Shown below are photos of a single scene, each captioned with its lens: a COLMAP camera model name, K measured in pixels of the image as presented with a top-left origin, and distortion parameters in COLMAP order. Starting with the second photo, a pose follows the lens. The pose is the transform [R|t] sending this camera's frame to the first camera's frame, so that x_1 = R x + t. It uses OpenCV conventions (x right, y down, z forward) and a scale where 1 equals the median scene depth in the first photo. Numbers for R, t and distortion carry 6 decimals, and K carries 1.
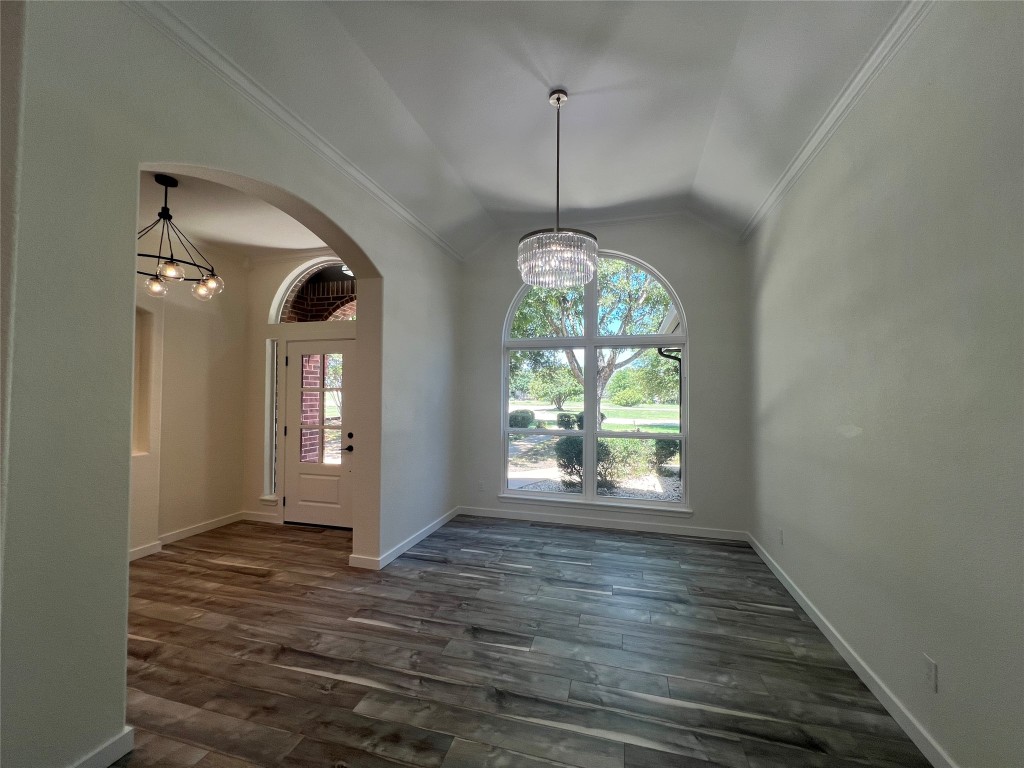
lens RADIAL K [[411.5, 0, 512.4], [0, 411.5, 388.9], [0, 0, 1]] dist [-0.001203, 0.000486]
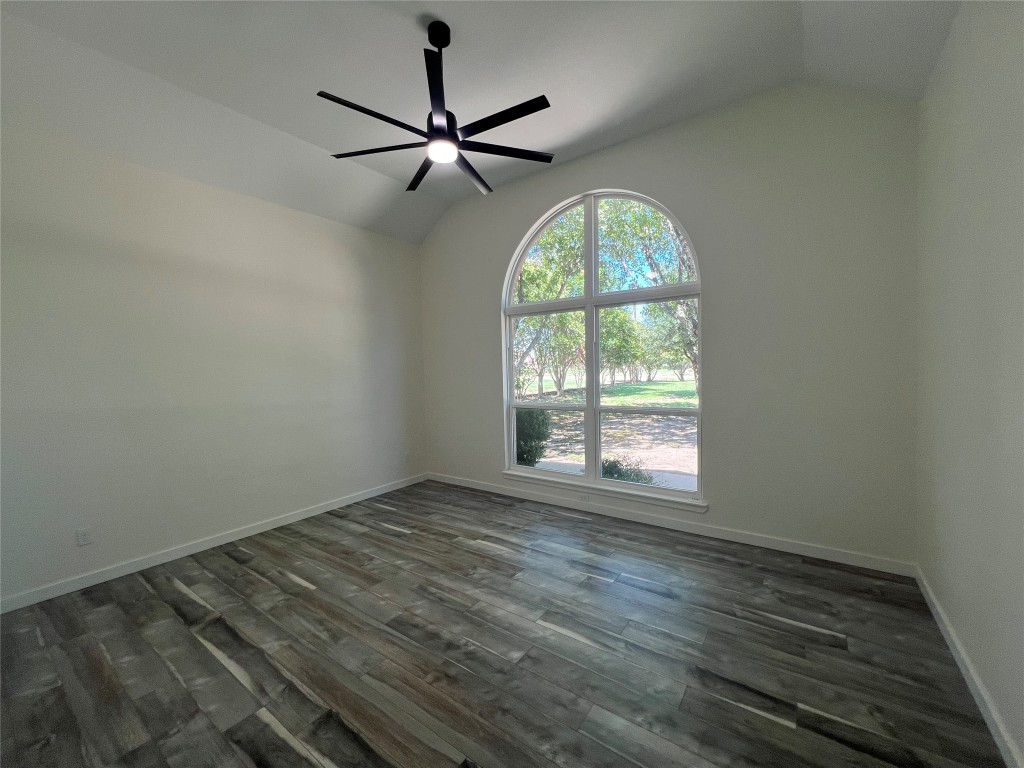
lens RADIAL K [[411.5, 0, 512.2], [0, 411.5, 381.0], [0, 0, 1]] dist [-0.001203, 0.000486]
pose [[0.933798, -0.023867, -0.357005, 0.352348], [0.039399, 0.998564, 0.036296, 0.020947], [0.355626, -0.047959, 0.933397, 0.087135]]
